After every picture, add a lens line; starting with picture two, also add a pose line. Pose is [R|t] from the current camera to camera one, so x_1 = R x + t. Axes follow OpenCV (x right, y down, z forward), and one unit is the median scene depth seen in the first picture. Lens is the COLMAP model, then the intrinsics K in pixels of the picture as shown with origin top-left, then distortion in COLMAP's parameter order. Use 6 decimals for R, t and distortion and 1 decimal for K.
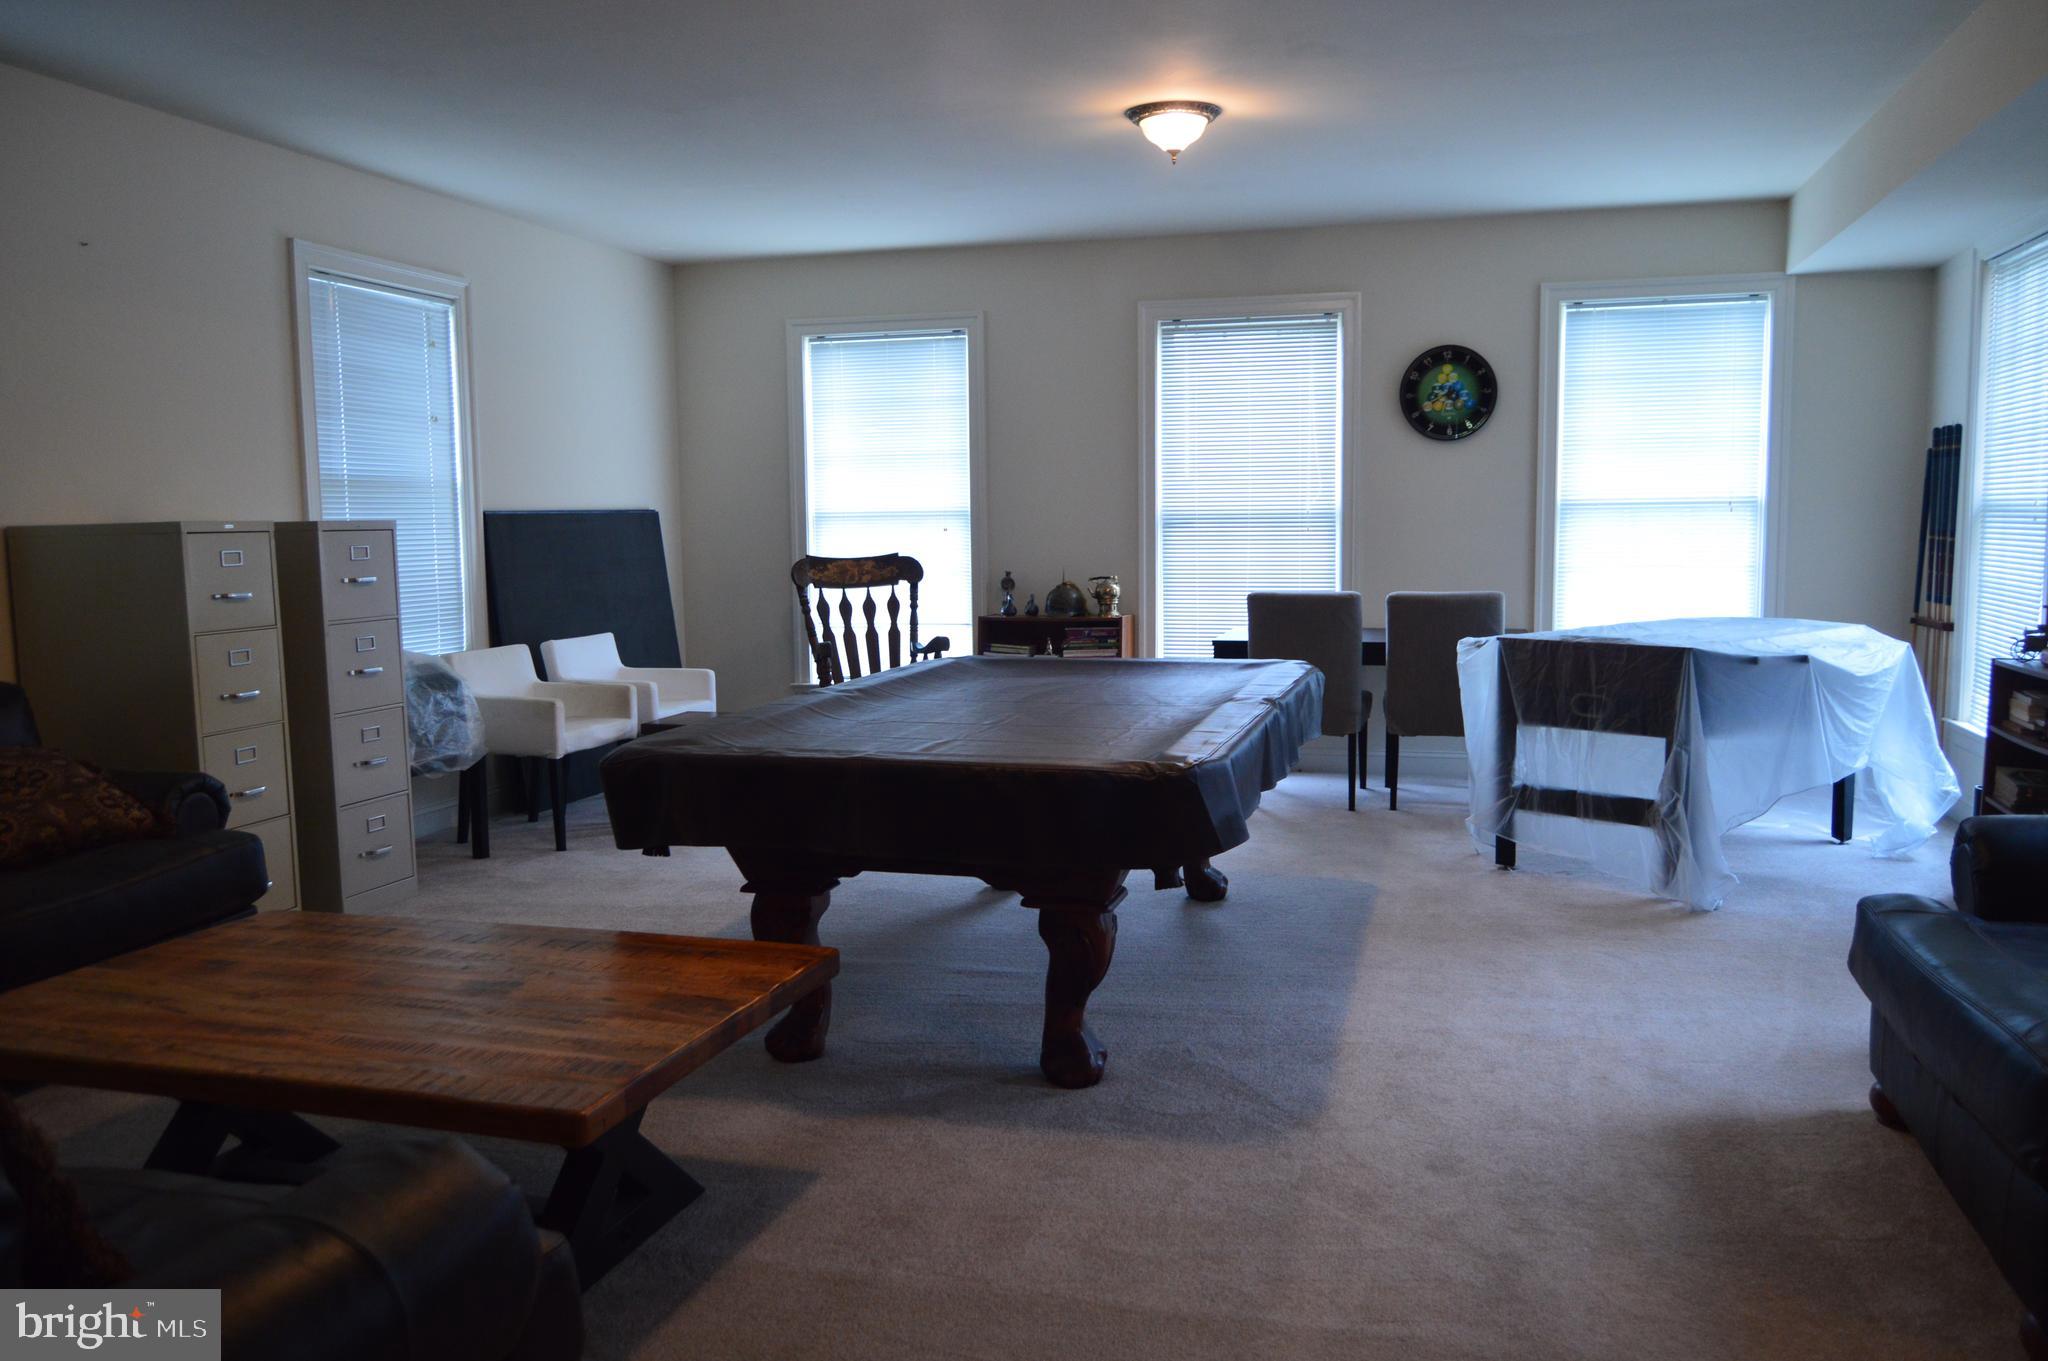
lens RADIAL K [[1605.2, 0, 1023.9], [0, 1605.2, 685.1], [0, 0, 1]] dist [-0.024915, 0.018071]
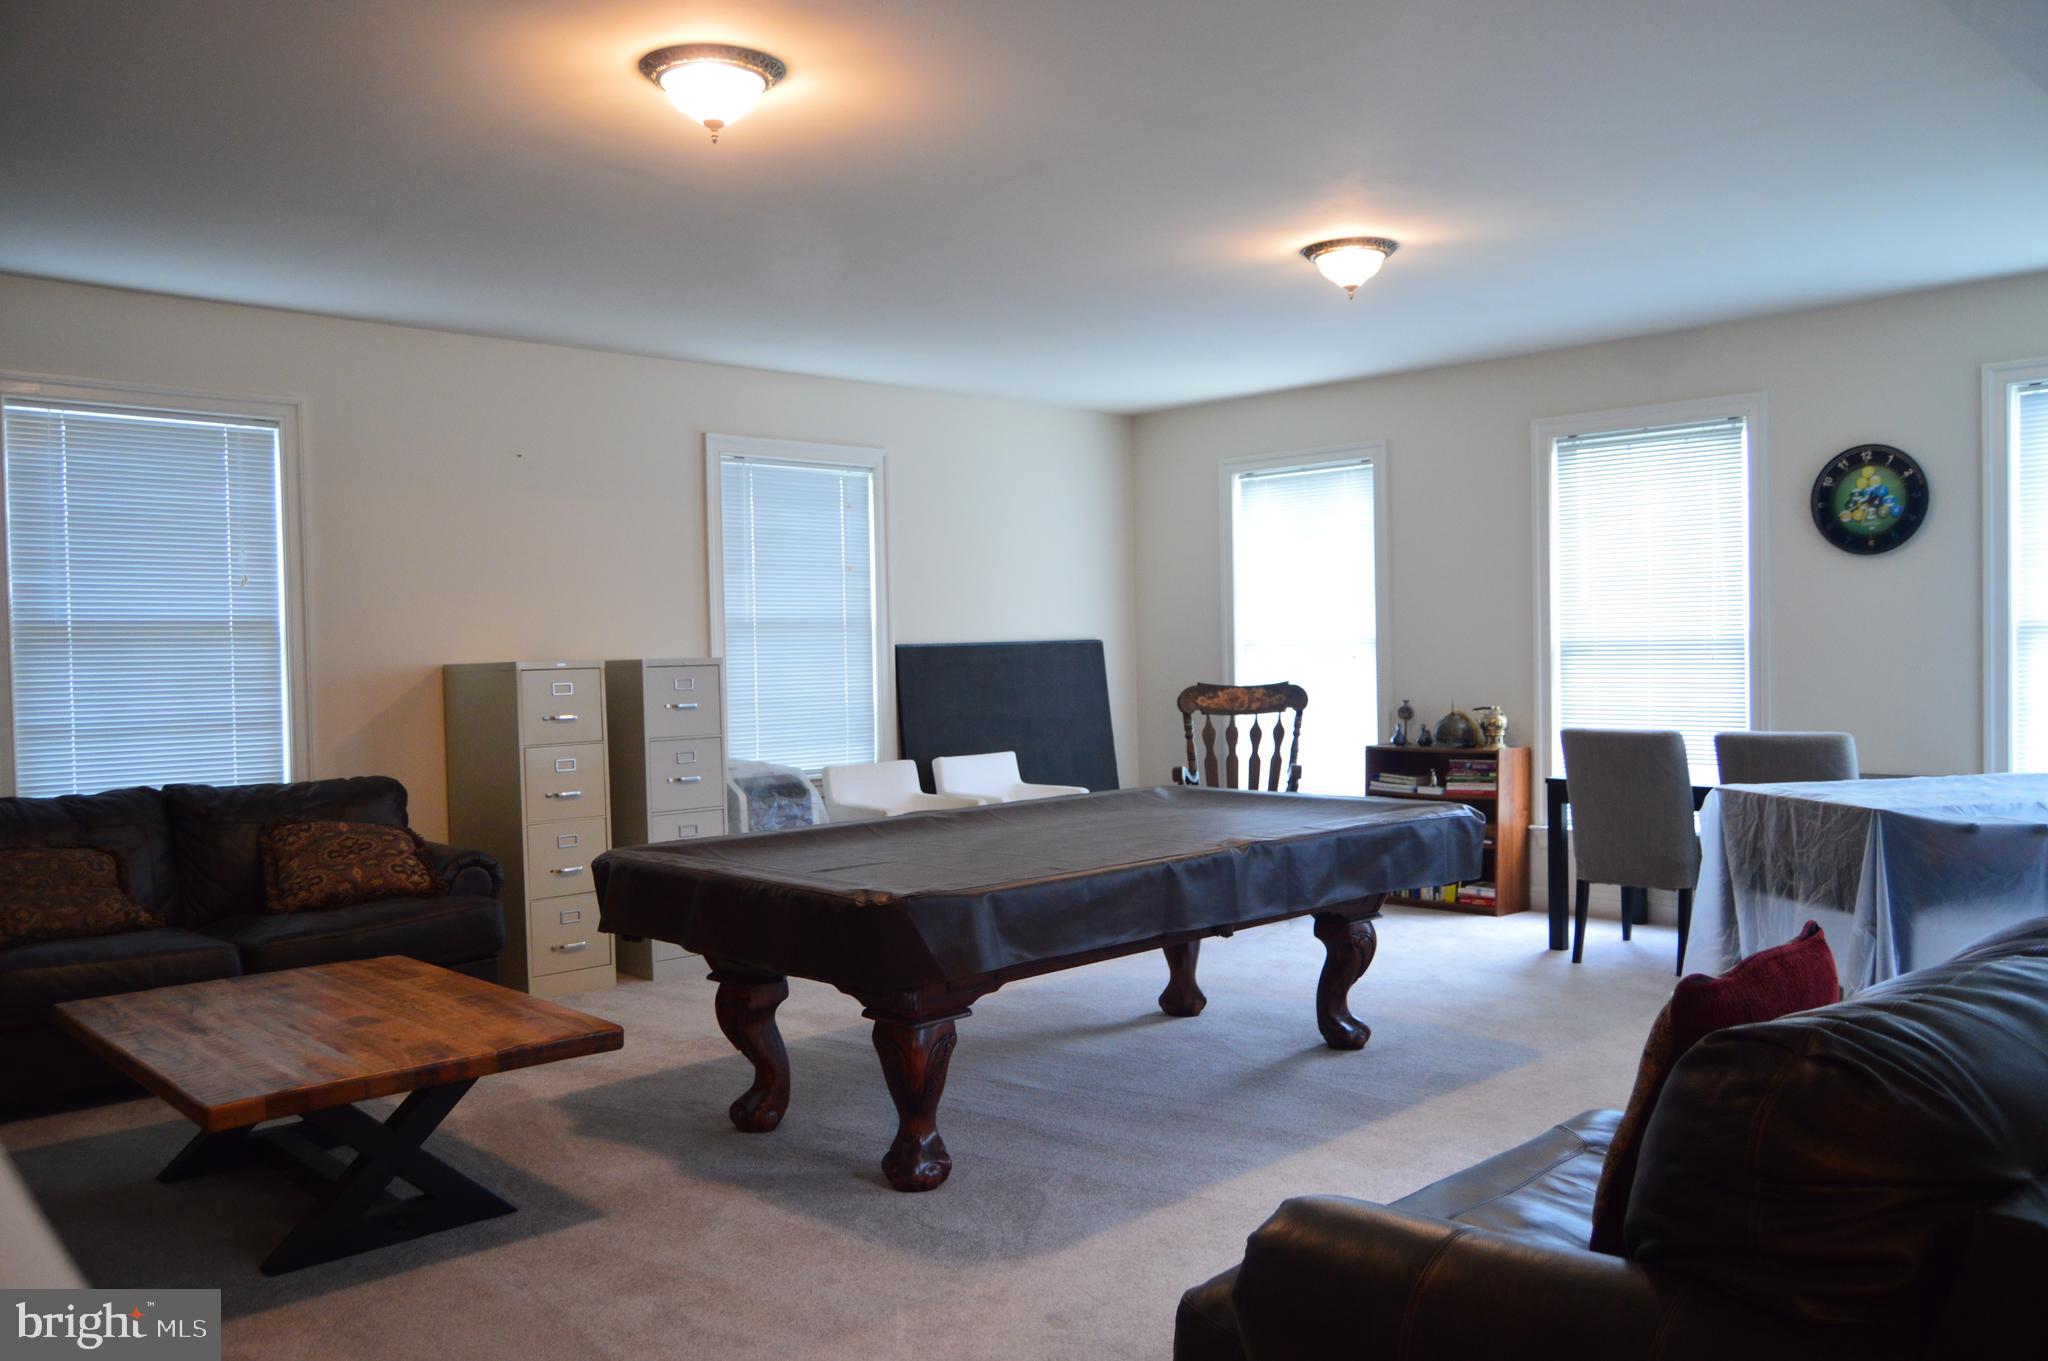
lens RADIAL K [[1605.2, 0, 1027.5], [0, 1605.2, 681.5], [0, 0, 1]] dist [-0.024915, 0.018071]
pose [[0.861906, 0.005556, -0.507037, 0.332919], [-0.041922, 0.997298, -0.060334, -0.015345], [0.505332, 0.073258, 0.859810, 0.044935]]
